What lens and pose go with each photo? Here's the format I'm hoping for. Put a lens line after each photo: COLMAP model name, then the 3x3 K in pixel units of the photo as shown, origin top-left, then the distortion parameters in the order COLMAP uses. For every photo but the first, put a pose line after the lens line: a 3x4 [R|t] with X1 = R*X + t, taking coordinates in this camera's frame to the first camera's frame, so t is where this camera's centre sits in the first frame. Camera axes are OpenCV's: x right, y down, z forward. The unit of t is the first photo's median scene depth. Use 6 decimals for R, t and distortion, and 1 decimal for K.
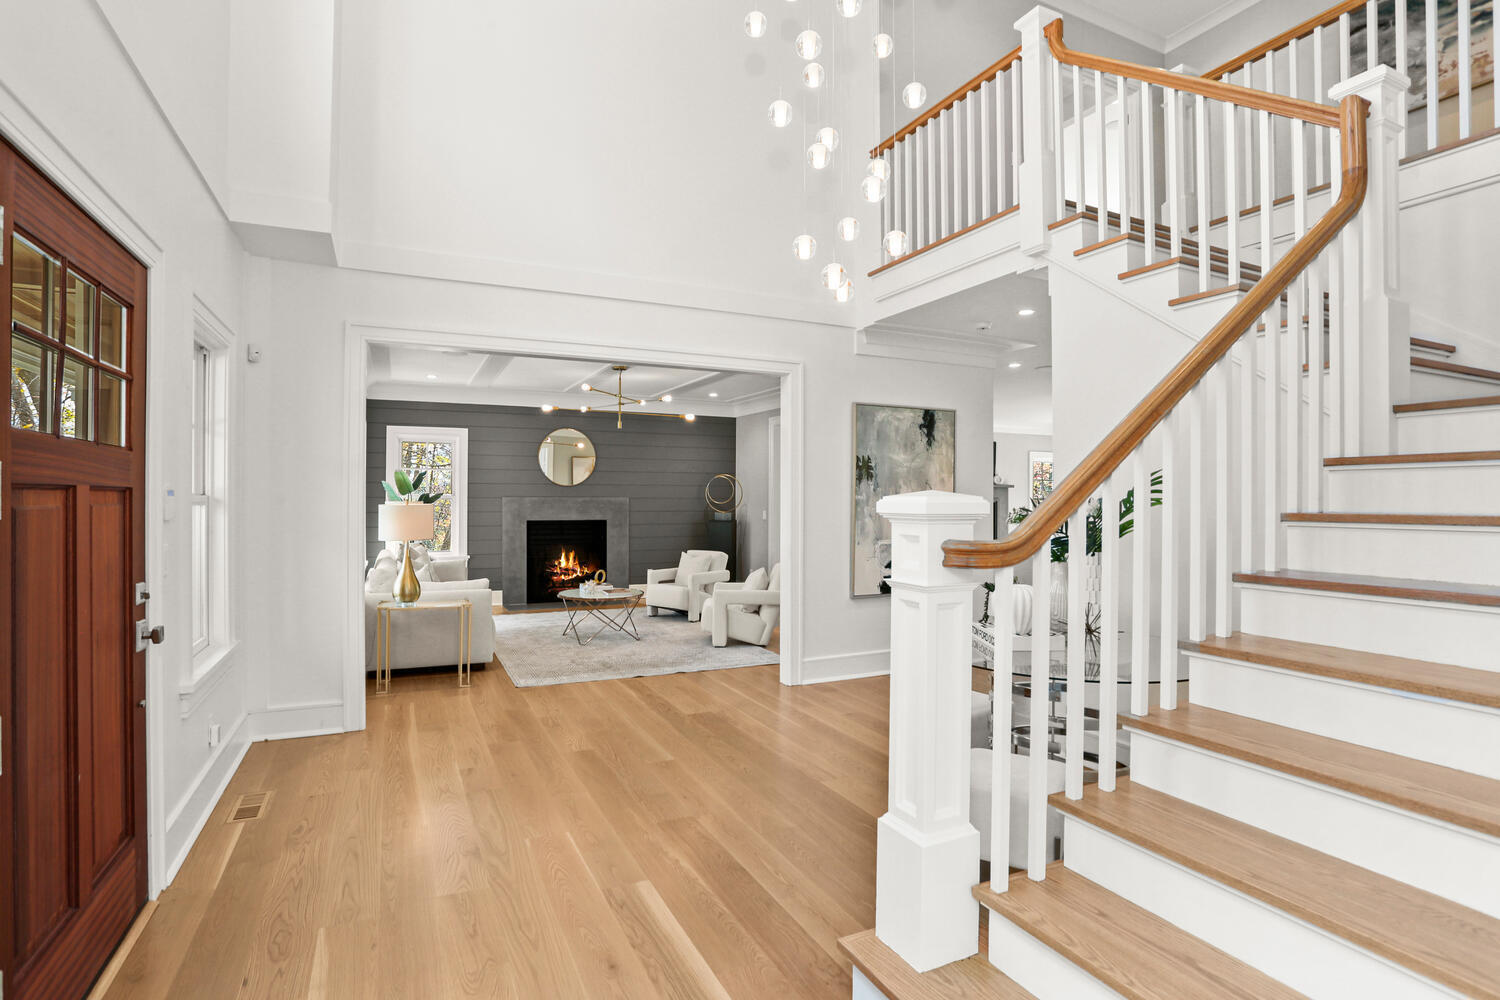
lens RADIAL K [[745.0, 0, 758.8], [0, 745.0, 501.4], [0, 0, 1]] dist [-0.046994, 0.002397]
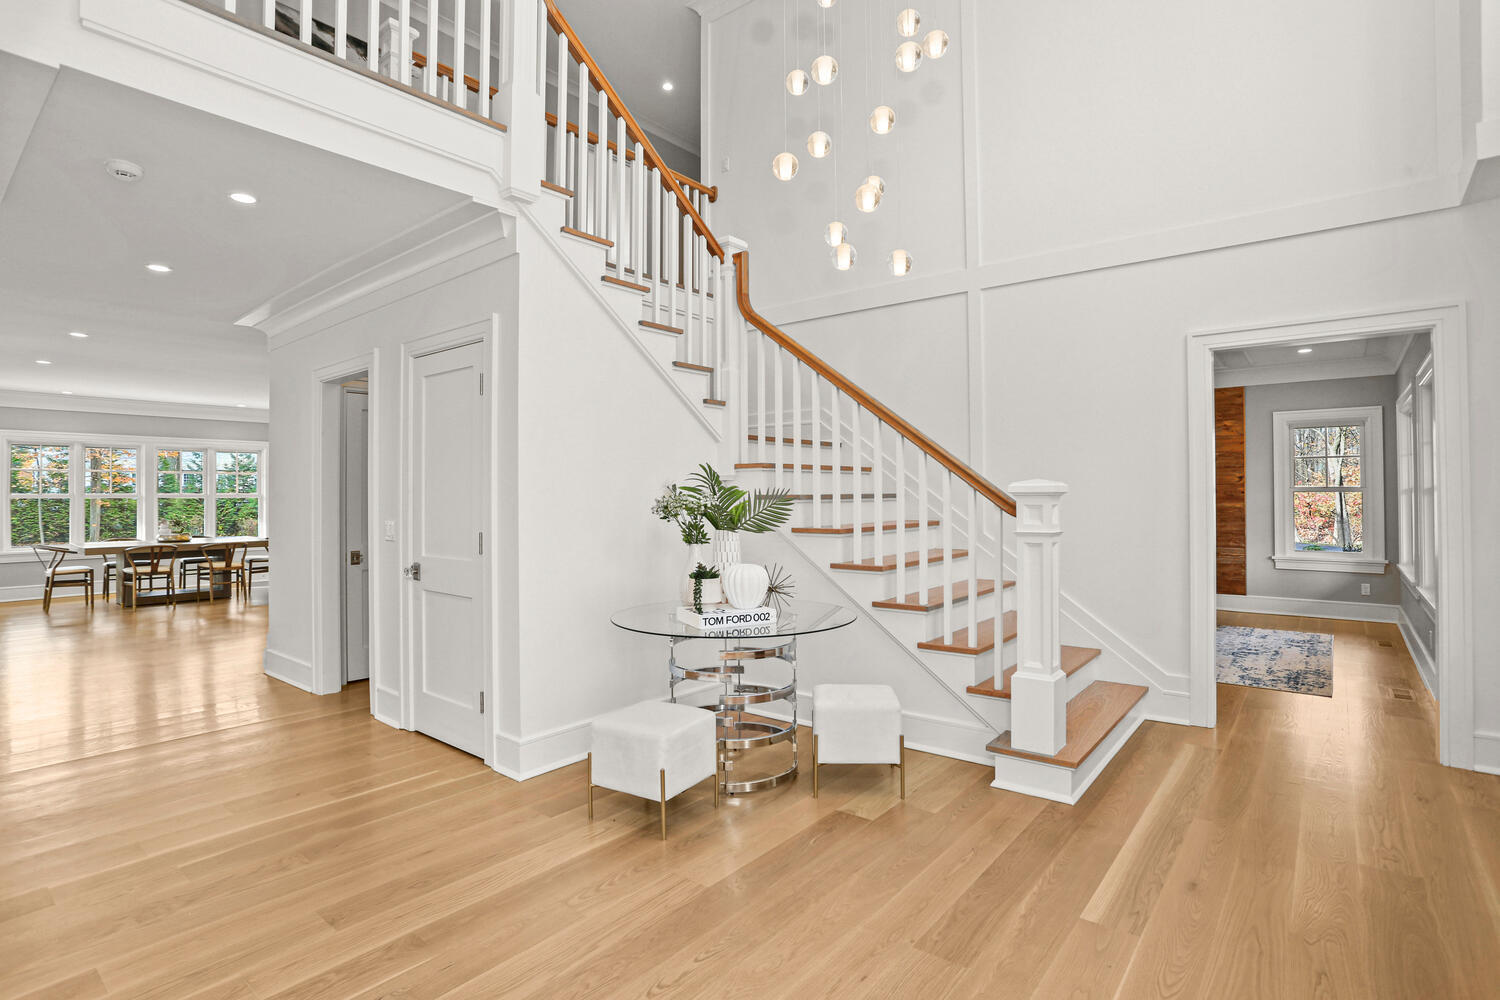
lens RADIAL K [[745.0, 0, 722.5], [0, 745.0, 492.0], [0, 0, 1]] dist [-0.046994, 0.002397]
pose [[-0.410729, 0.003876, 0.911749, -0.732907], [0.004851, 0.999986, -0.002065, 0.010358], [-0.911745, 0.003575, -0.410742, 1.674707]]
